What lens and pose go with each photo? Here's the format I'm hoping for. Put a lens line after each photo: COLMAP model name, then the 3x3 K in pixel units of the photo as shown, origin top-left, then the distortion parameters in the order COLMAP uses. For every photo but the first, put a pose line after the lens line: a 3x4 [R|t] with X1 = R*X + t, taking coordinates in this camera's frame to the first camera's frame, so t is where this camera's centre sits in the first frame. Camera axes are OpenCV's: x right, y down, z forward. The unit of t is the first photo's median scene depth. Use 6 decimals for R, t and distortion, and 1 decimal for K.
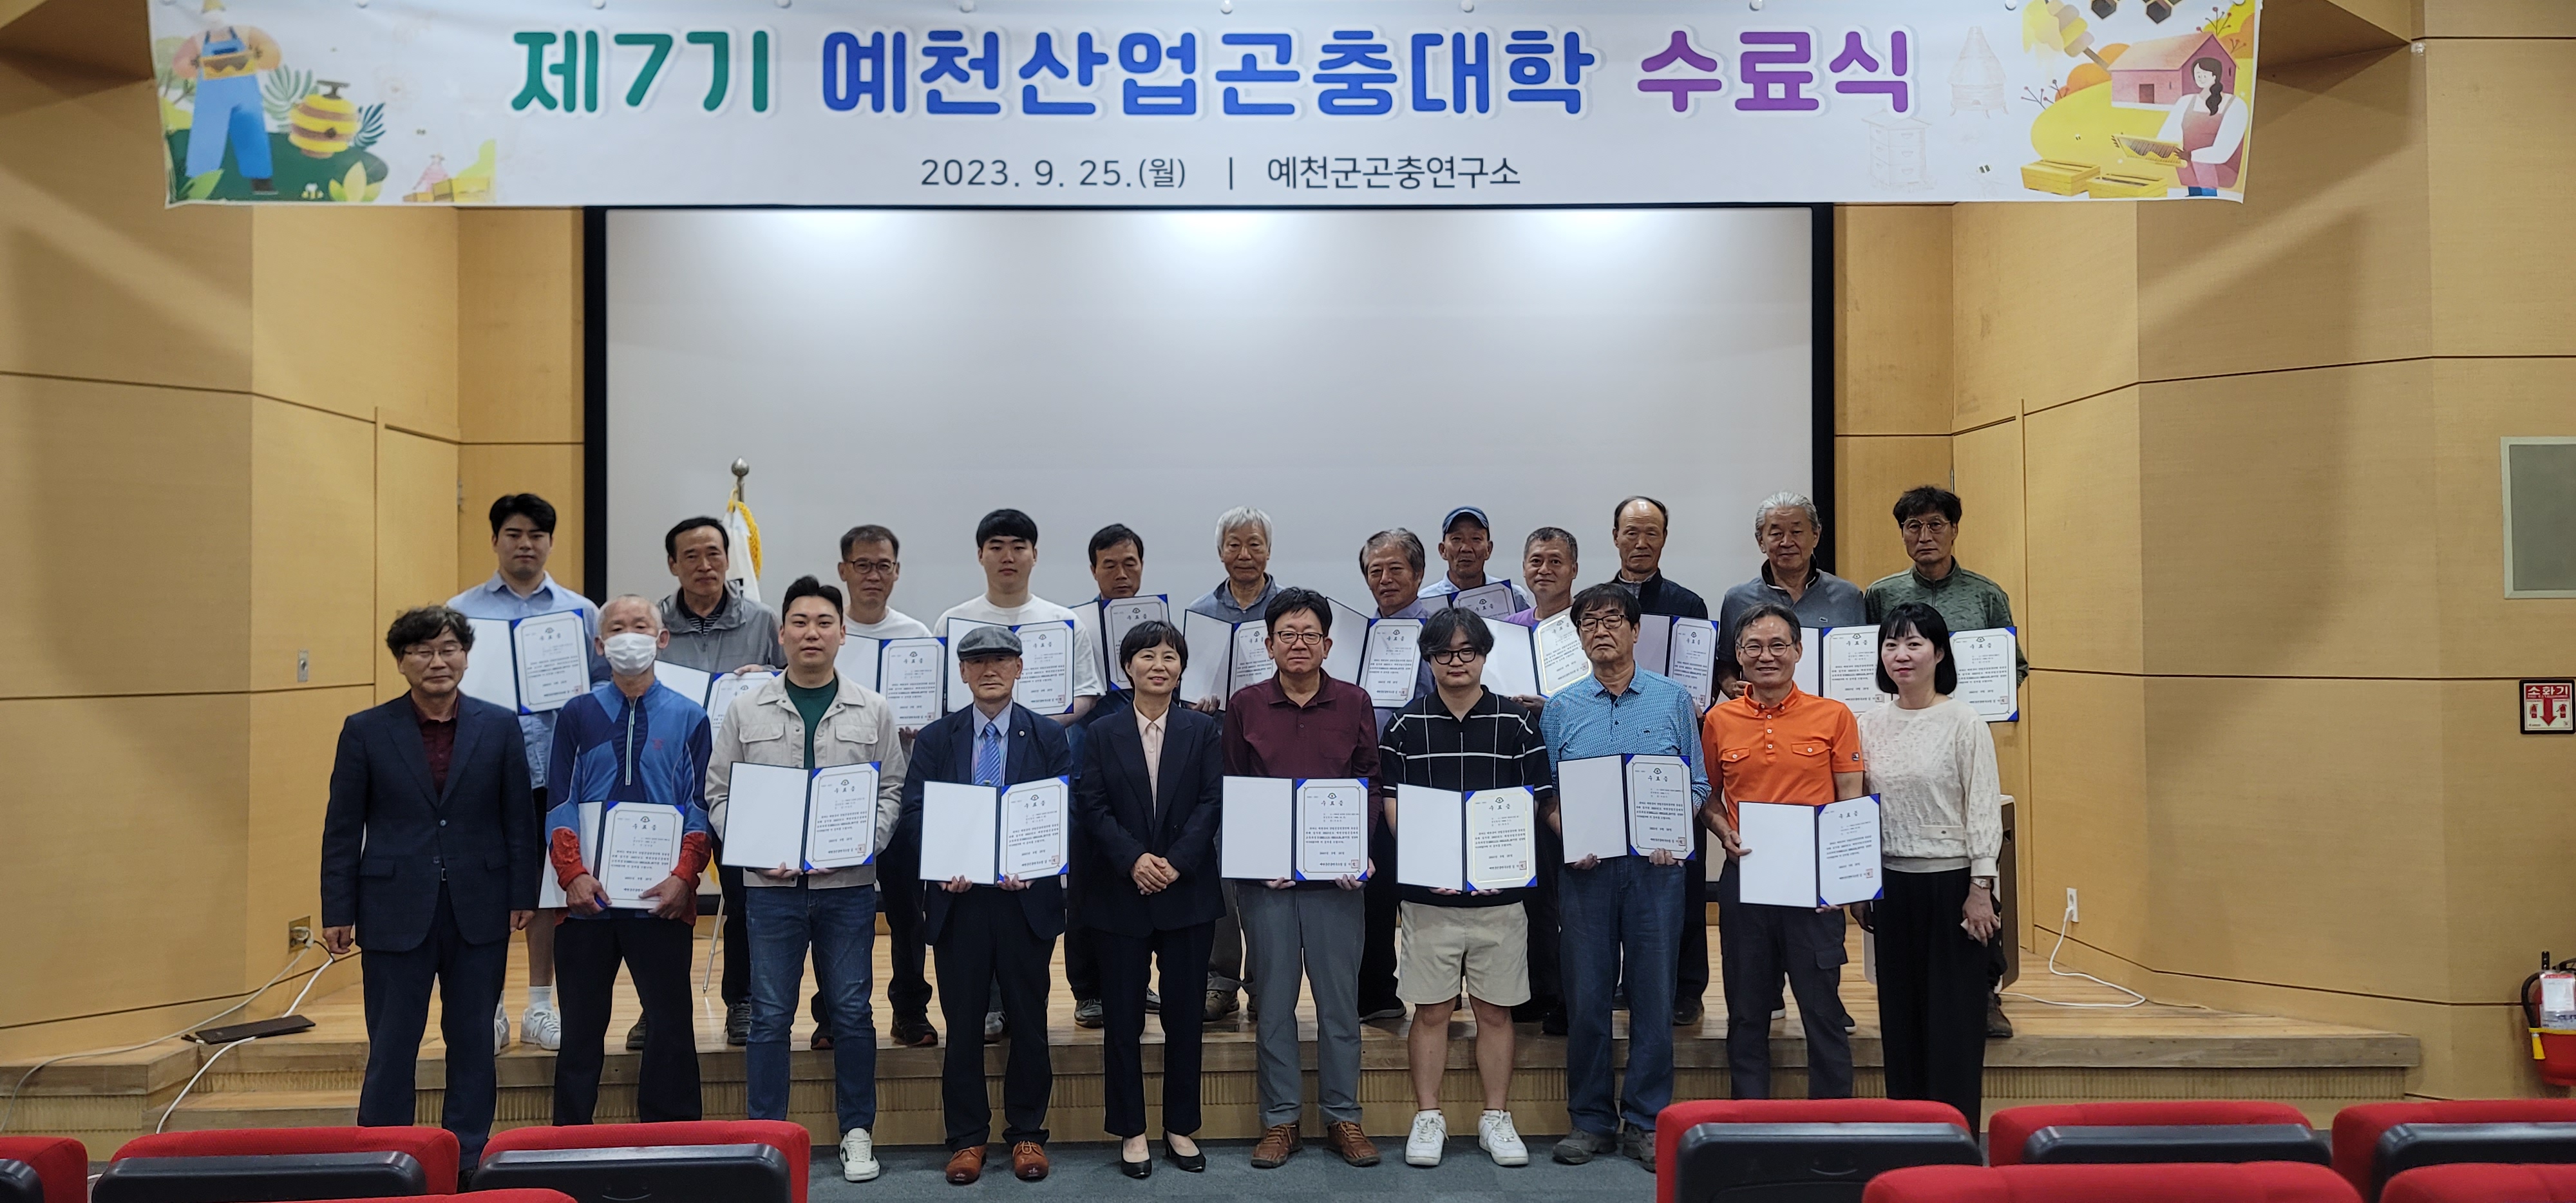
lens RADIAL K [[1872.0, 0, 1294.4], [0, 1872.0, 585.3], [0, 0, 1]] dist [0.039027, -0.001352]
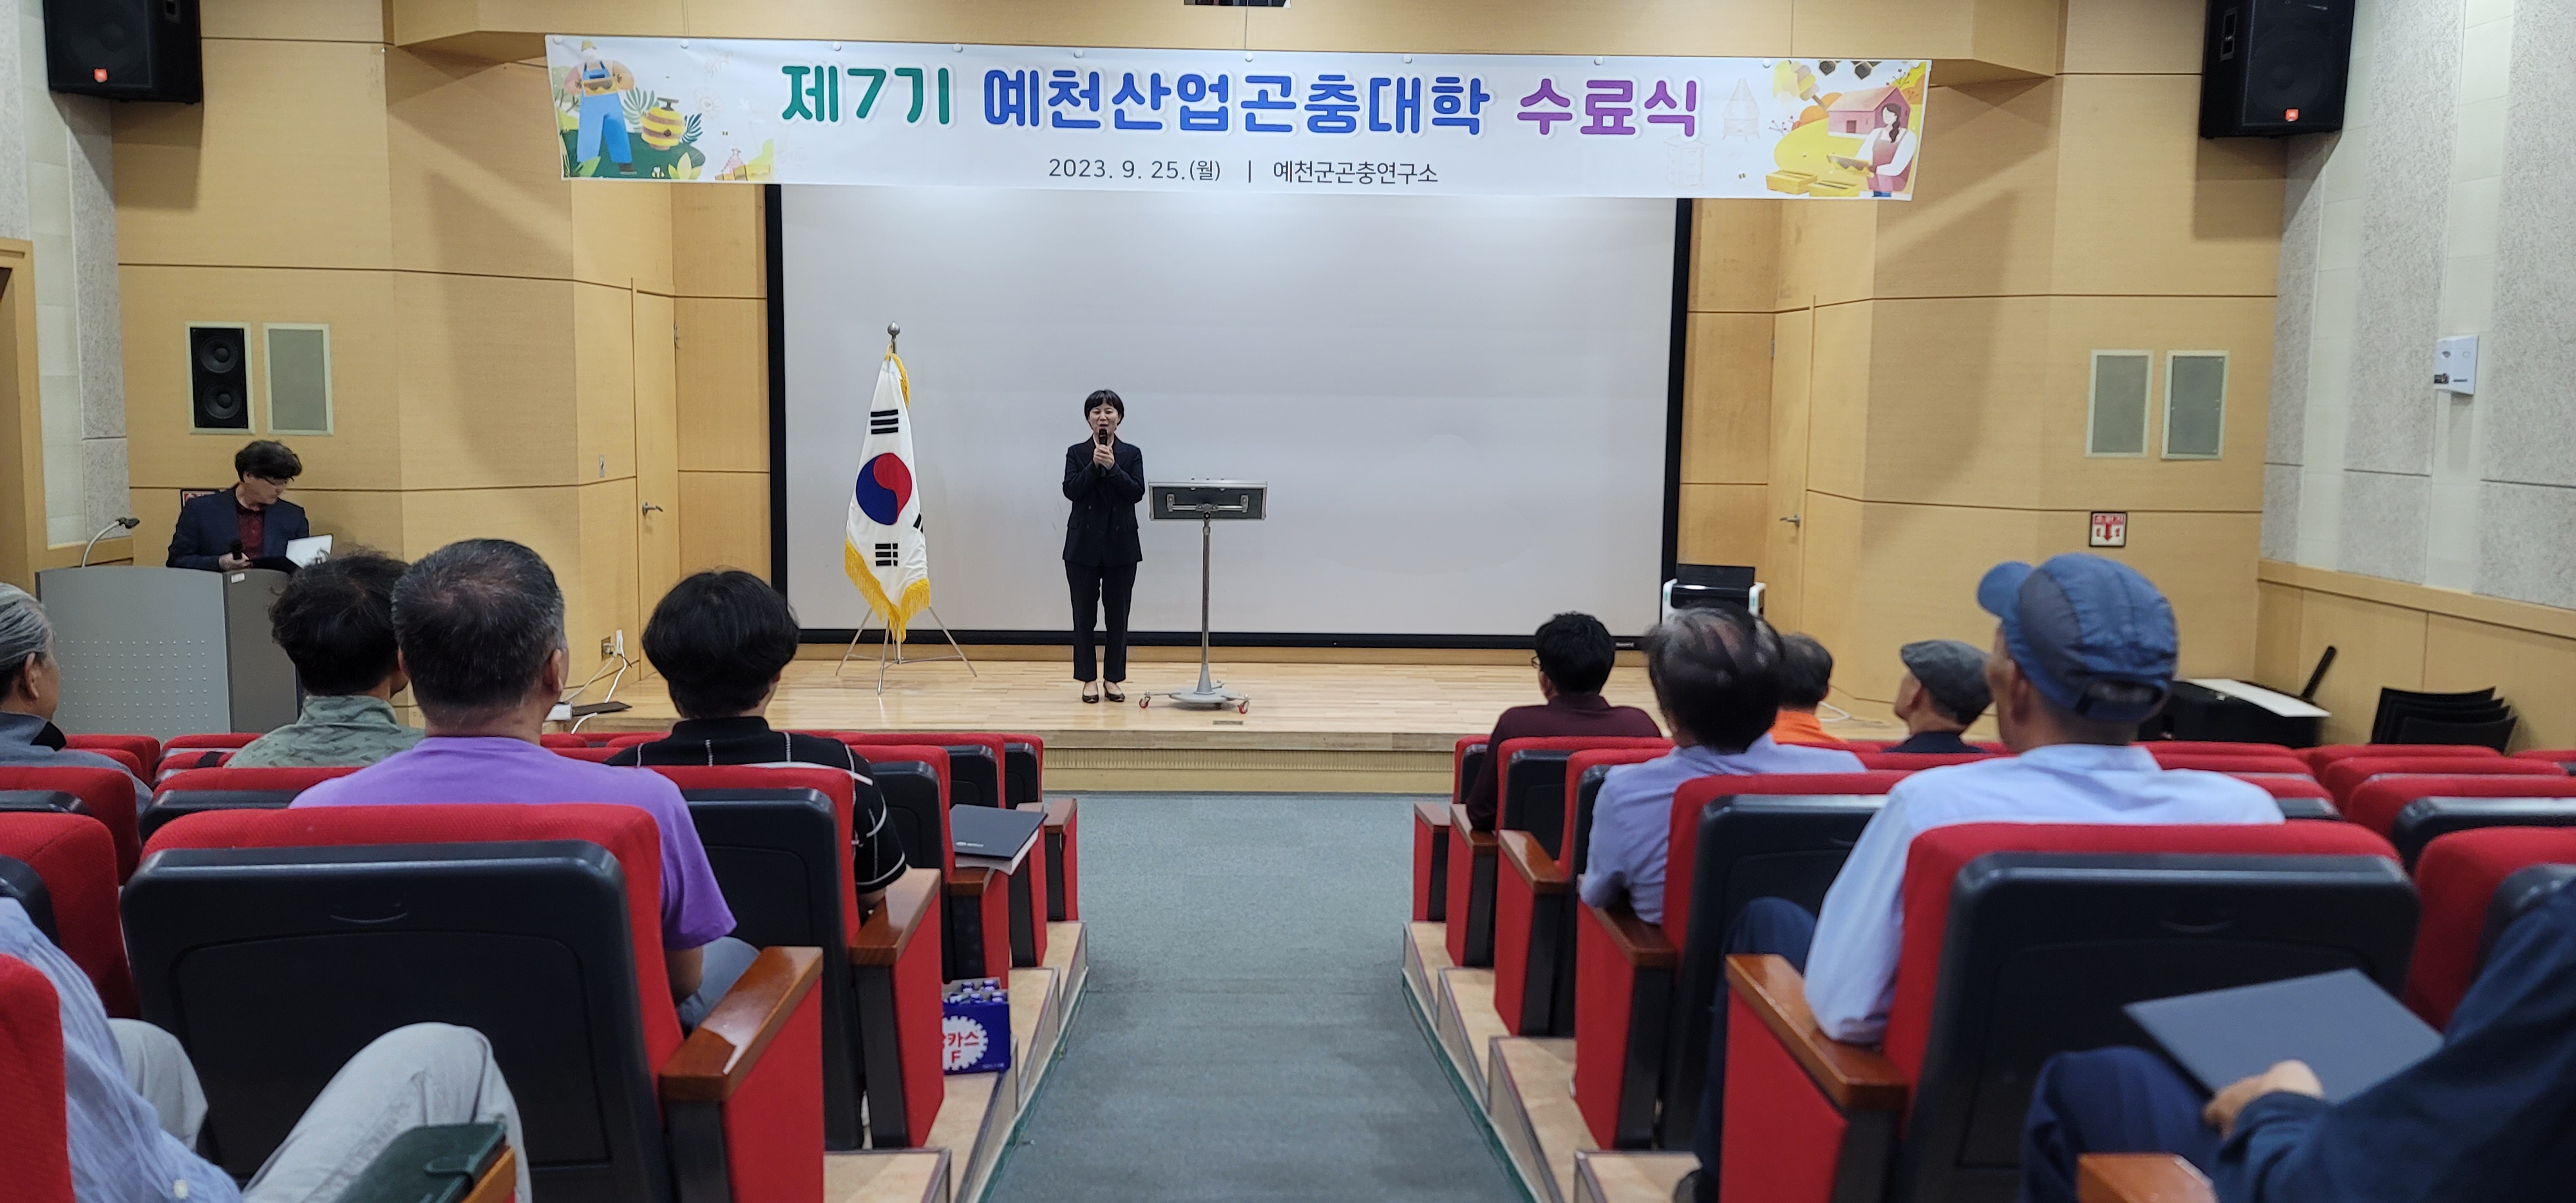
lens RADIAL K [[1872.0, 0, 1294.4], [0, 1872.0, 585.3], [0, 0, 1]] dist [0.039027, -0.001352]
pose [[0.999766, 0.021133, 0.004599, 0.002779], [-0.021550, 0.991384, 0.129205, -0.081730], [-0.001829, -0.129274, 0.991607, -0.562506]]
